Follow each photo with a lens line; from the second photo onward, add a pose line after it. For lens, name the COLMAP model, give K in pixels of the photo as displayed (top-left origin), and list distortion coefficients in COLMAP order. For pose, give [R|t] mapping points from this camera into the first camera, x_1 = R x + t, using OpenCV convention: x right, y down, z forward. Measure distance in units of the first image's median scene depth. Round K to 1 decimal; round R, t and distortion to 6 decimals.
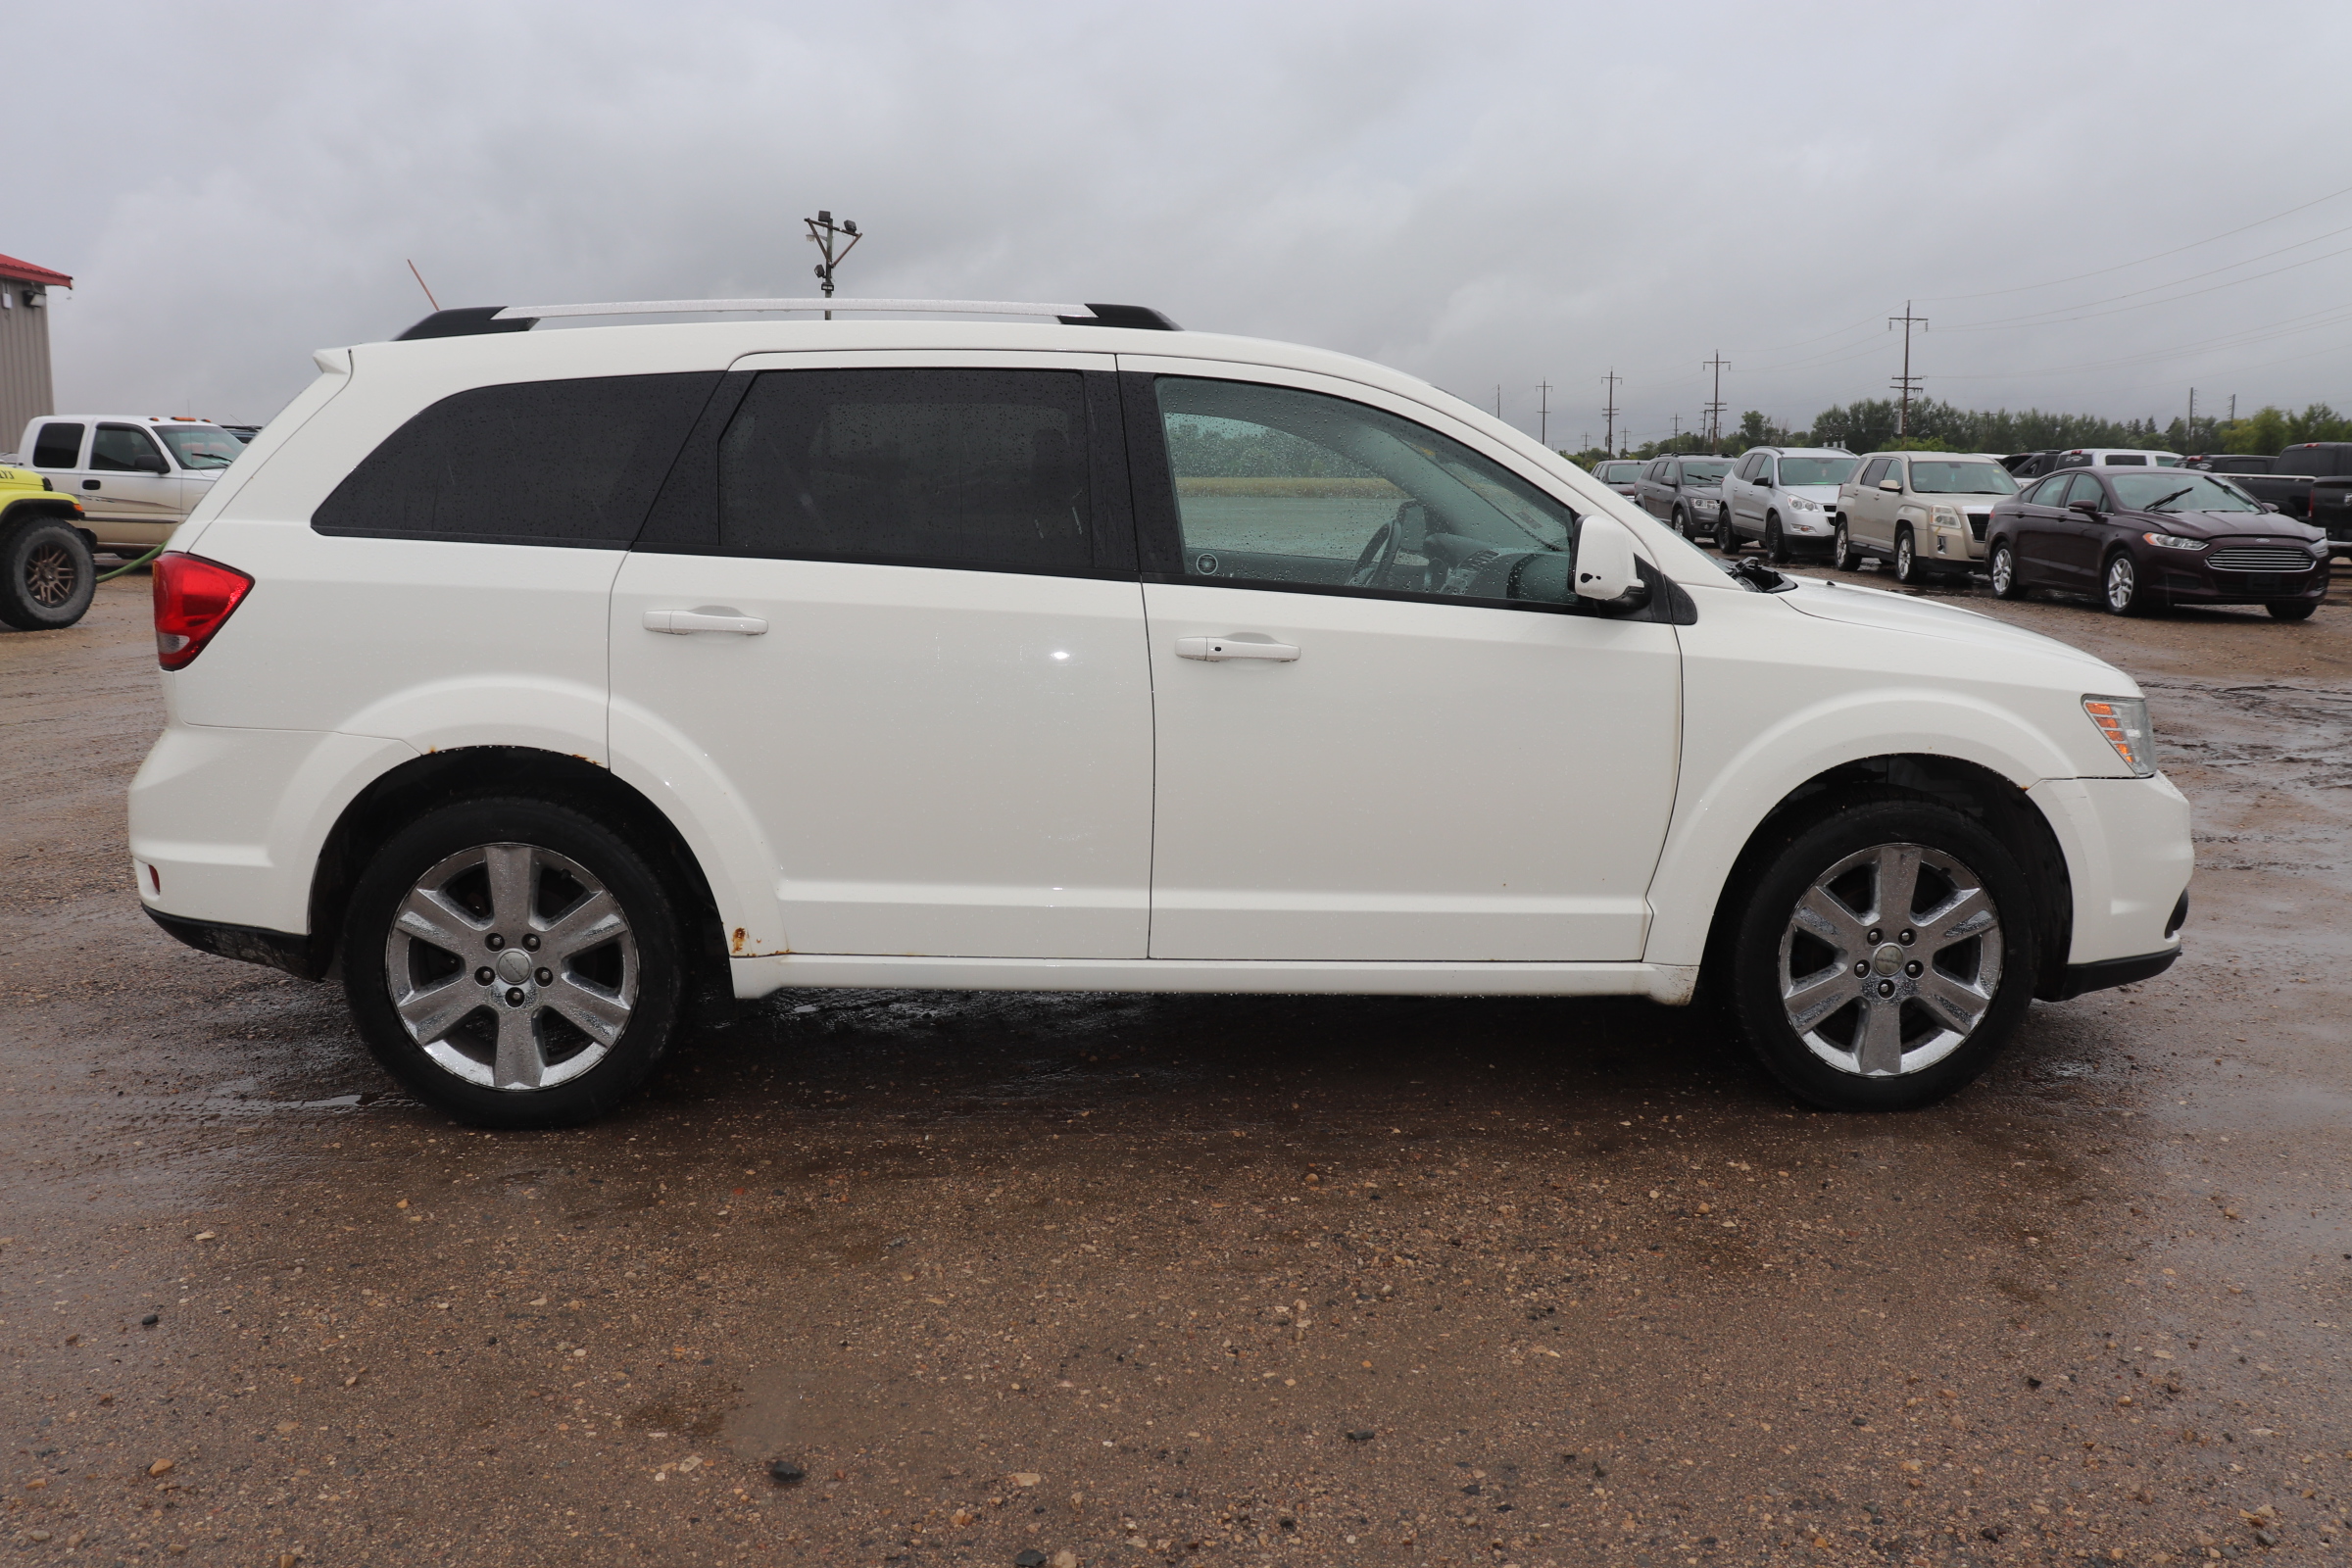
lens RADIAL K [[1976.3, 0, 1180.7], [0, 1976.3, 754.7], [0, 0, 1]] dist [-0.187997, 0.187076]
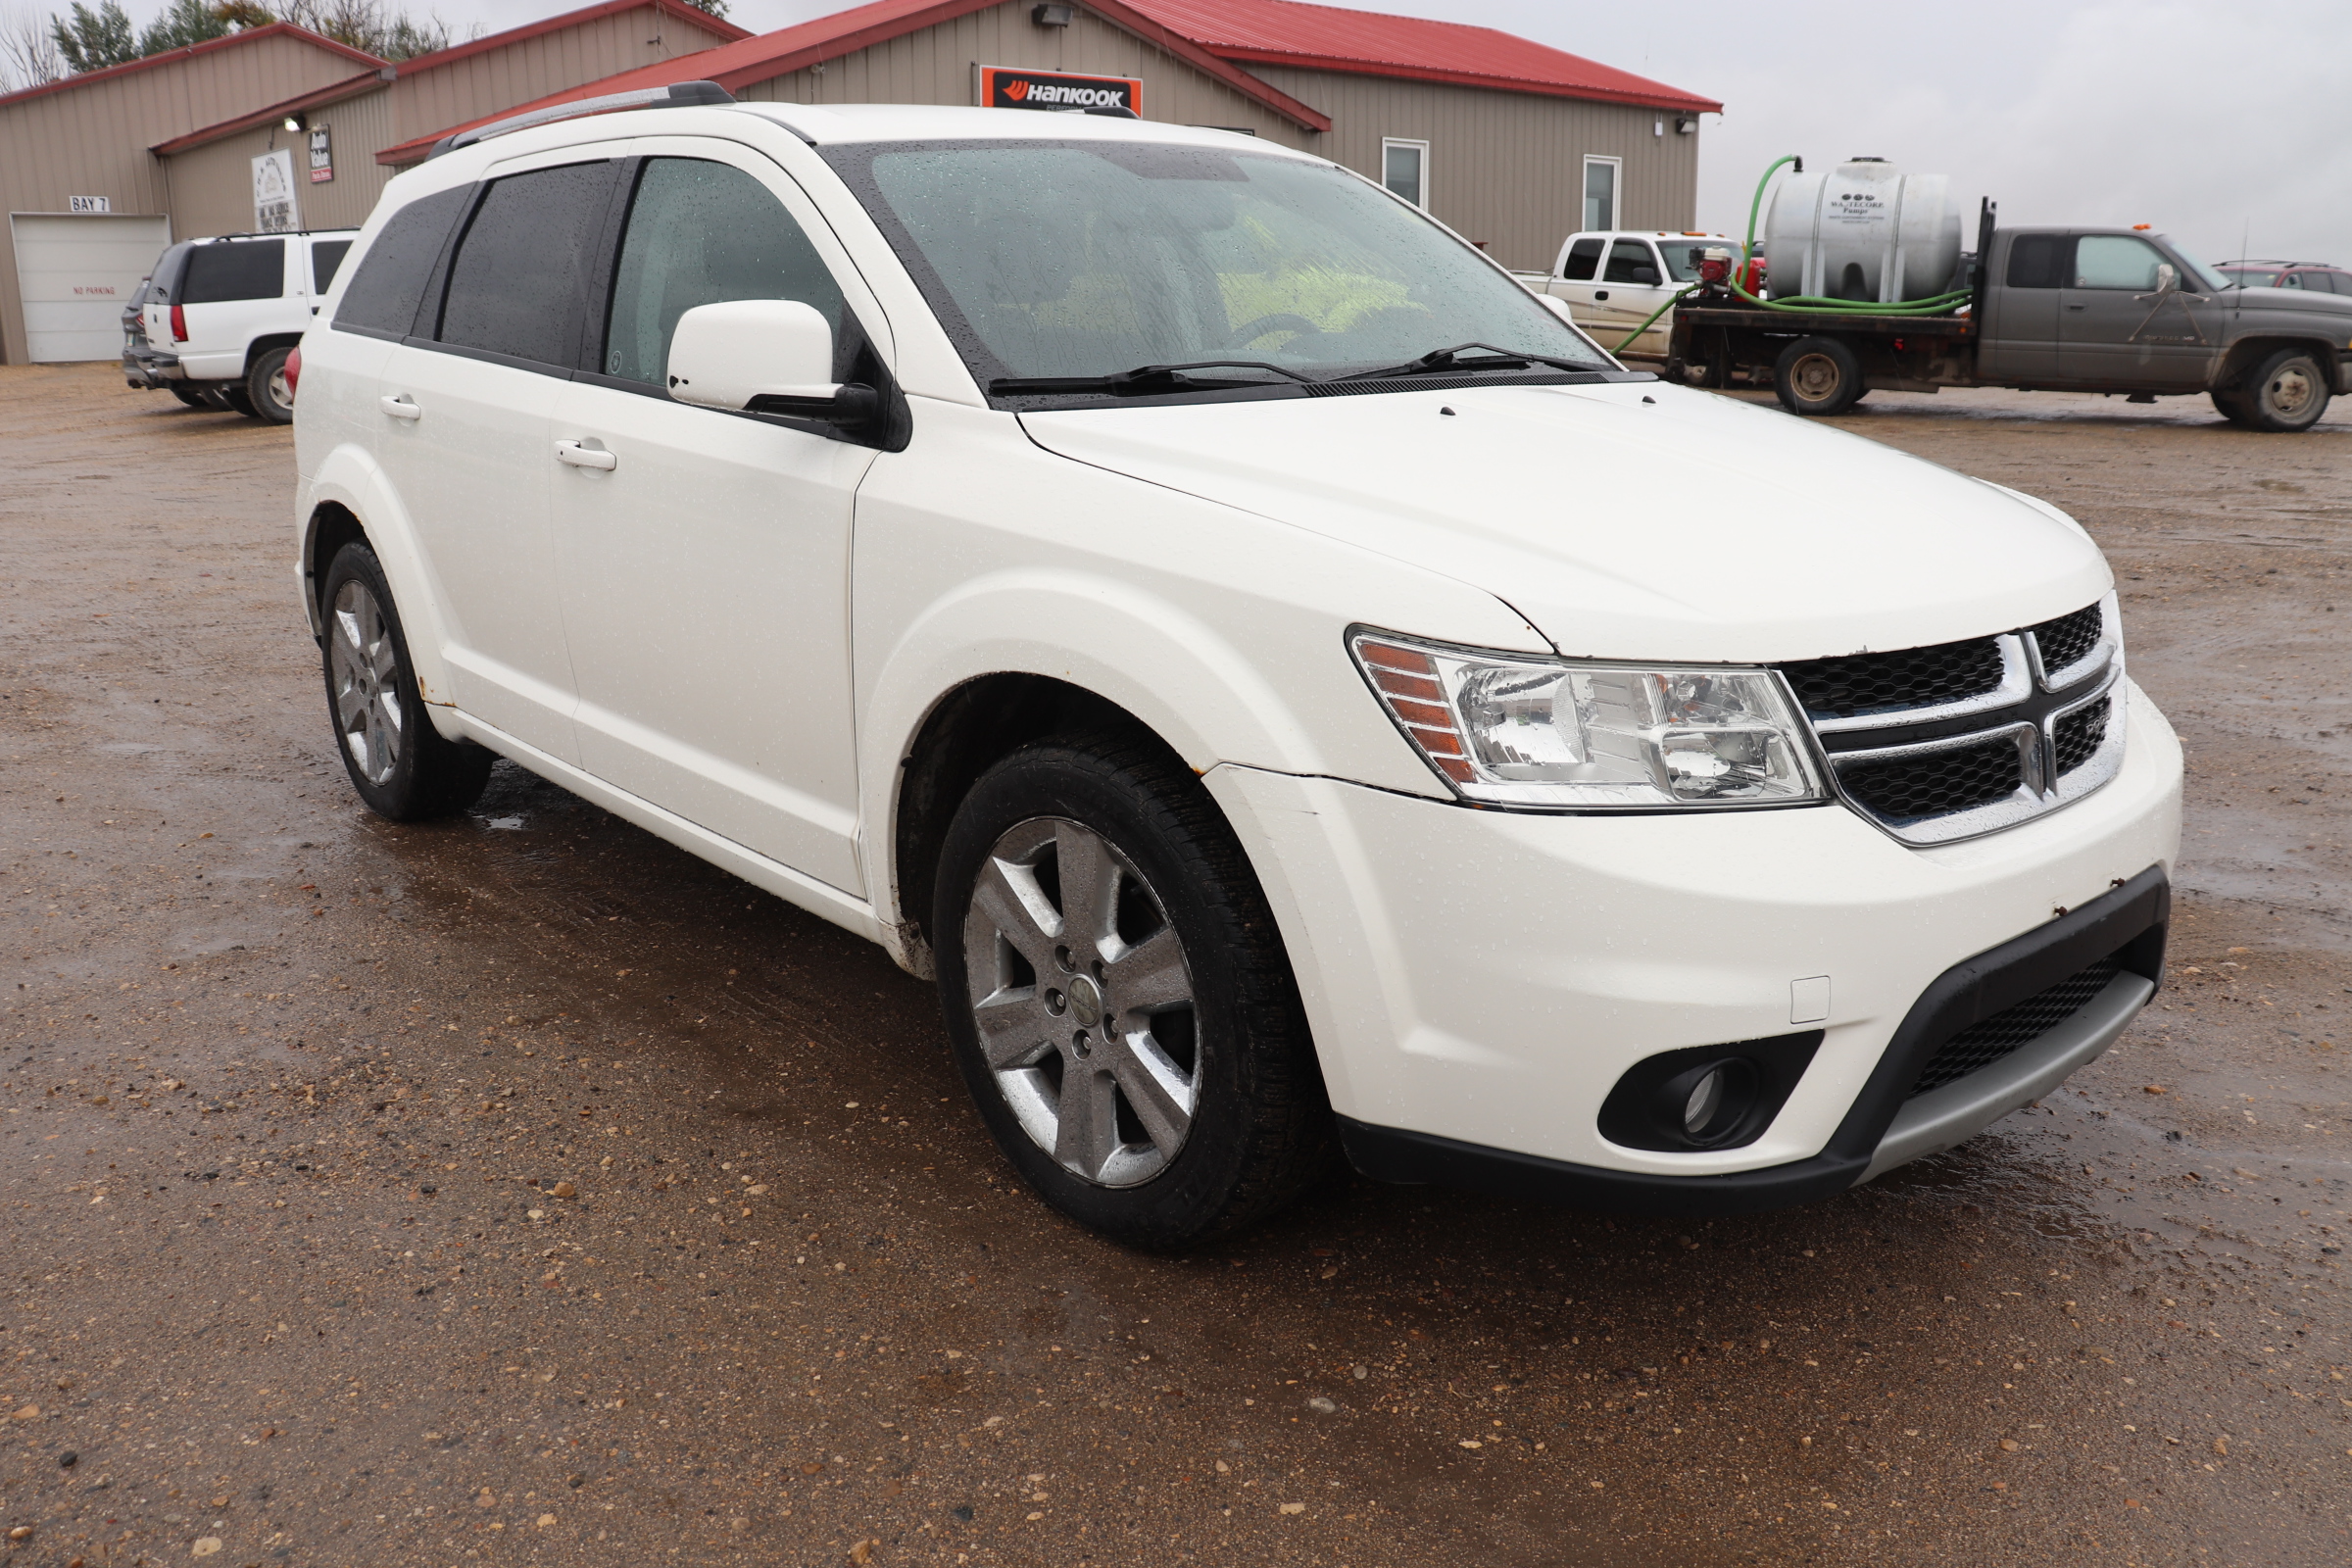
lens RADIAL K [[1976.3, 0, 1180.7], [0, 1976.3, 754.7], [0, 0, 1]] dist [-0.187997, 0.187076]
pose [[0.596741, 0.177072, -0.782653, 0.192735], [-0.107835, 0.984198, 0.140451, -0.014900], [0.795155, 0.000584, 0.606406, 0.138574]]
